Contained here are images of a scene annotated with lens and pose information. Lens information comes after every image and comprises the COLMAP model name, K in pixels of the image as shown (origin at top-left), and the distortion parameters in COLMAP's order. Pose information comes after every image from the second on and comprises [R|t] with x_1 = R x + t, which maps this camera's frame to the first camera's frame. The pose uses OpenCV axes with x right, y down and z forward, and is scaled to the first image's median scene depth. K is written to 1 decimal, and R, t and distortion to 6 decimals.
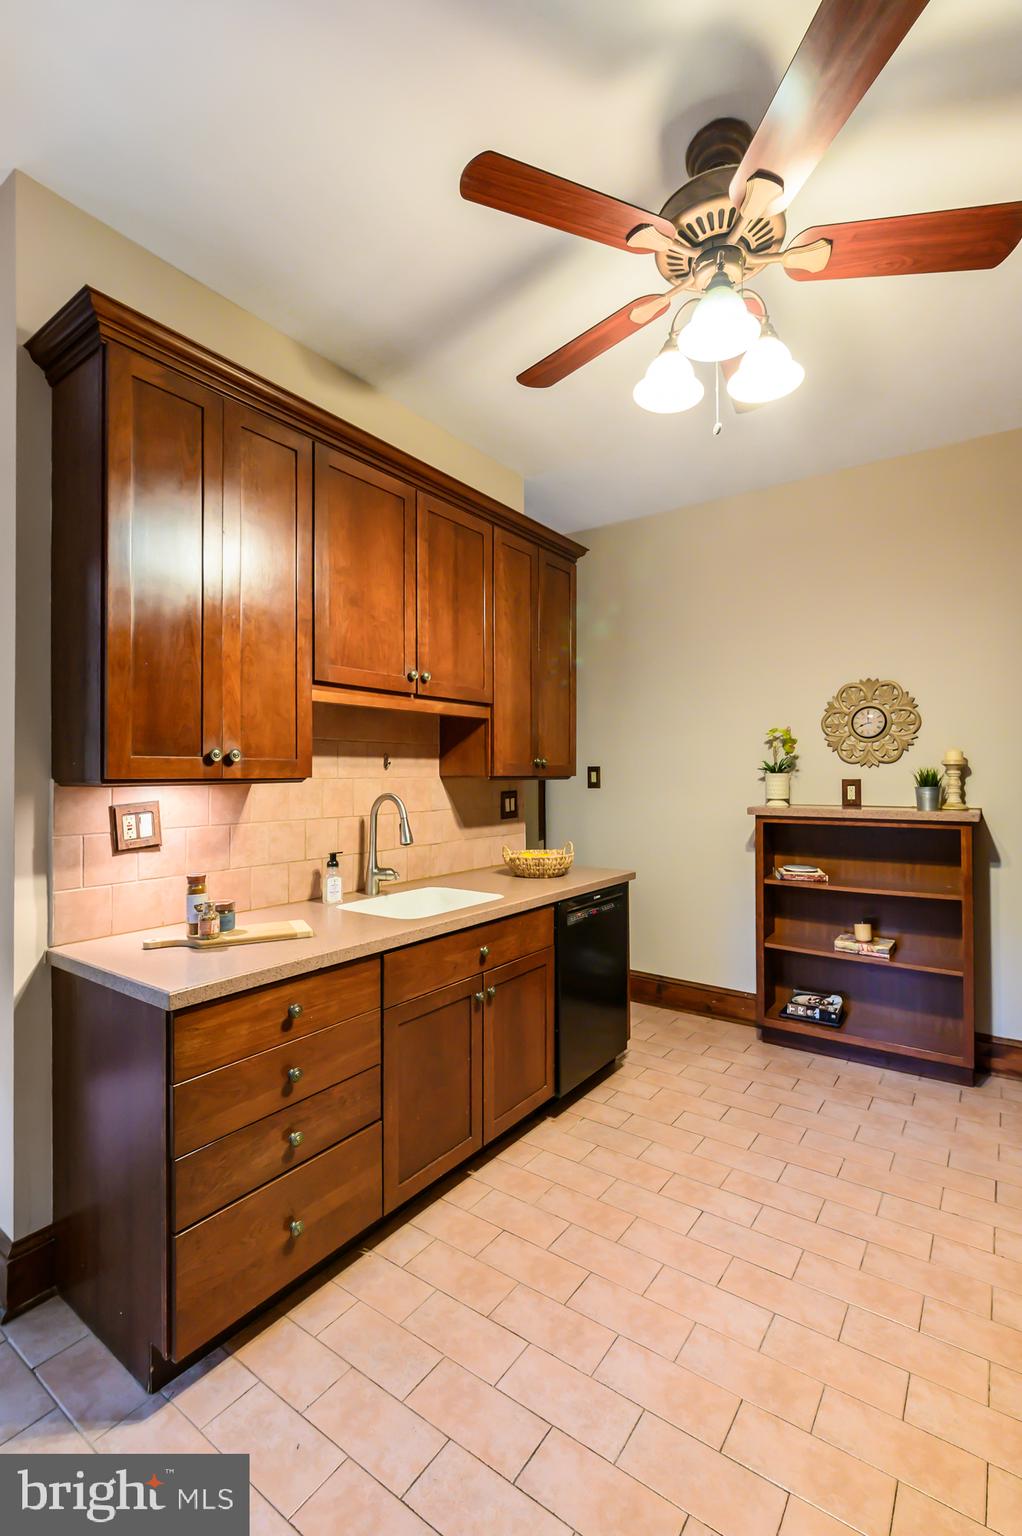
lens RADIAL K [[679.7, 0, 511.0], [0, 679.7, 768.0], [0, 0, 1]] dist [0.004395, -0.000283]
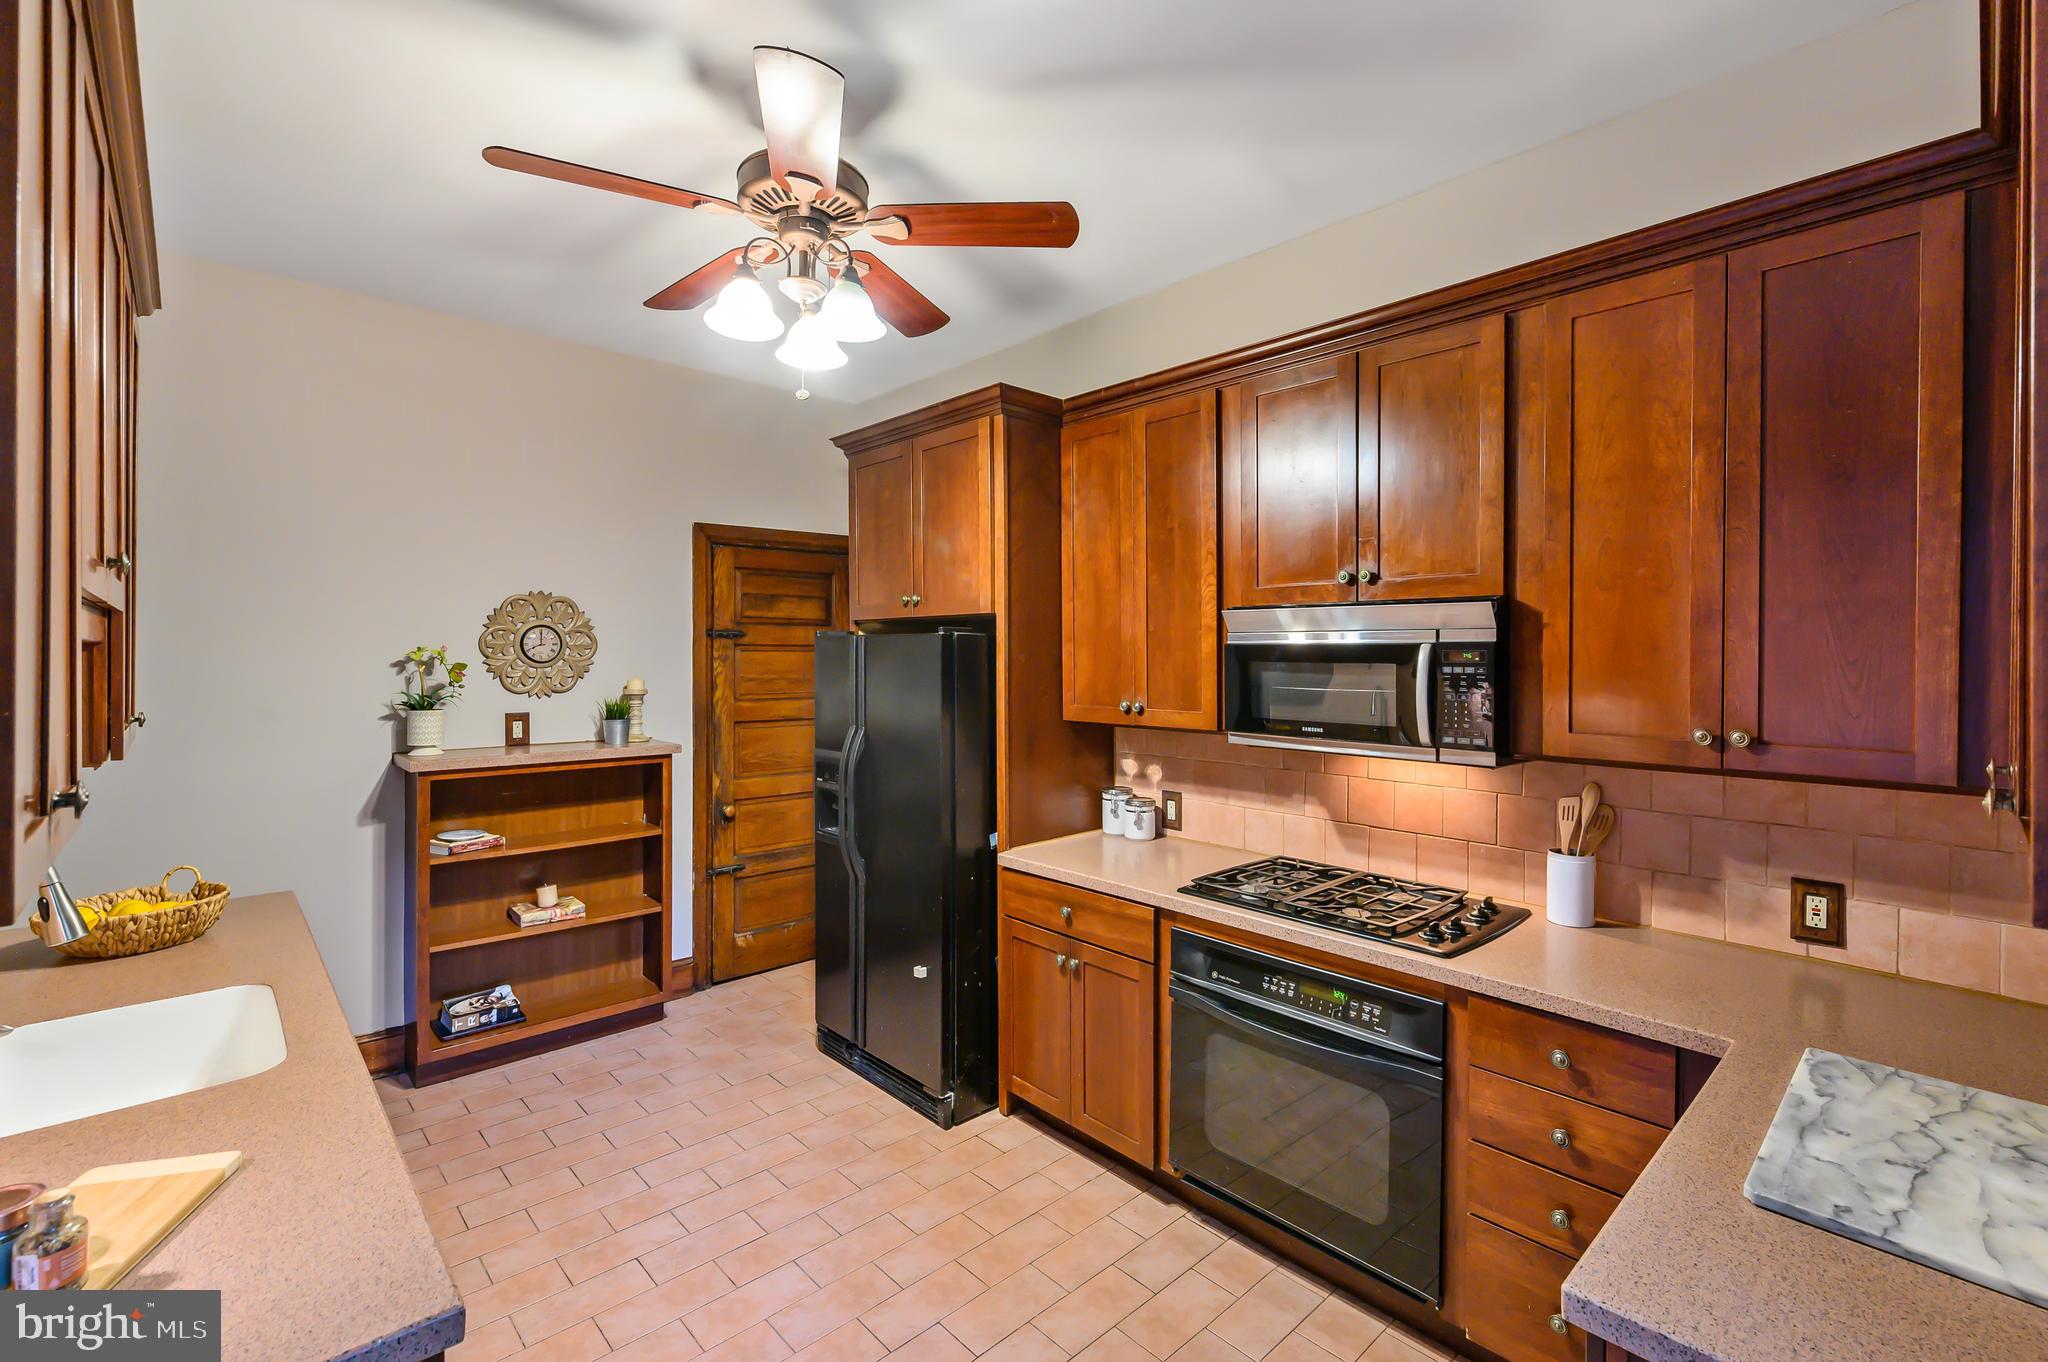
lens RADIAL K [[898.4, 0, 1025.7], [0, 898.4, 661.5], [0, 0, 1]] dist [-0.000631, -0.000159]
pose [[0.193346, -0.001877, 0.981129, -0.440821], [-0.010947, 0.999932, 0.004070, -0.056608], [-0.981070, -0.011527, 0.193312, 0.204950]]
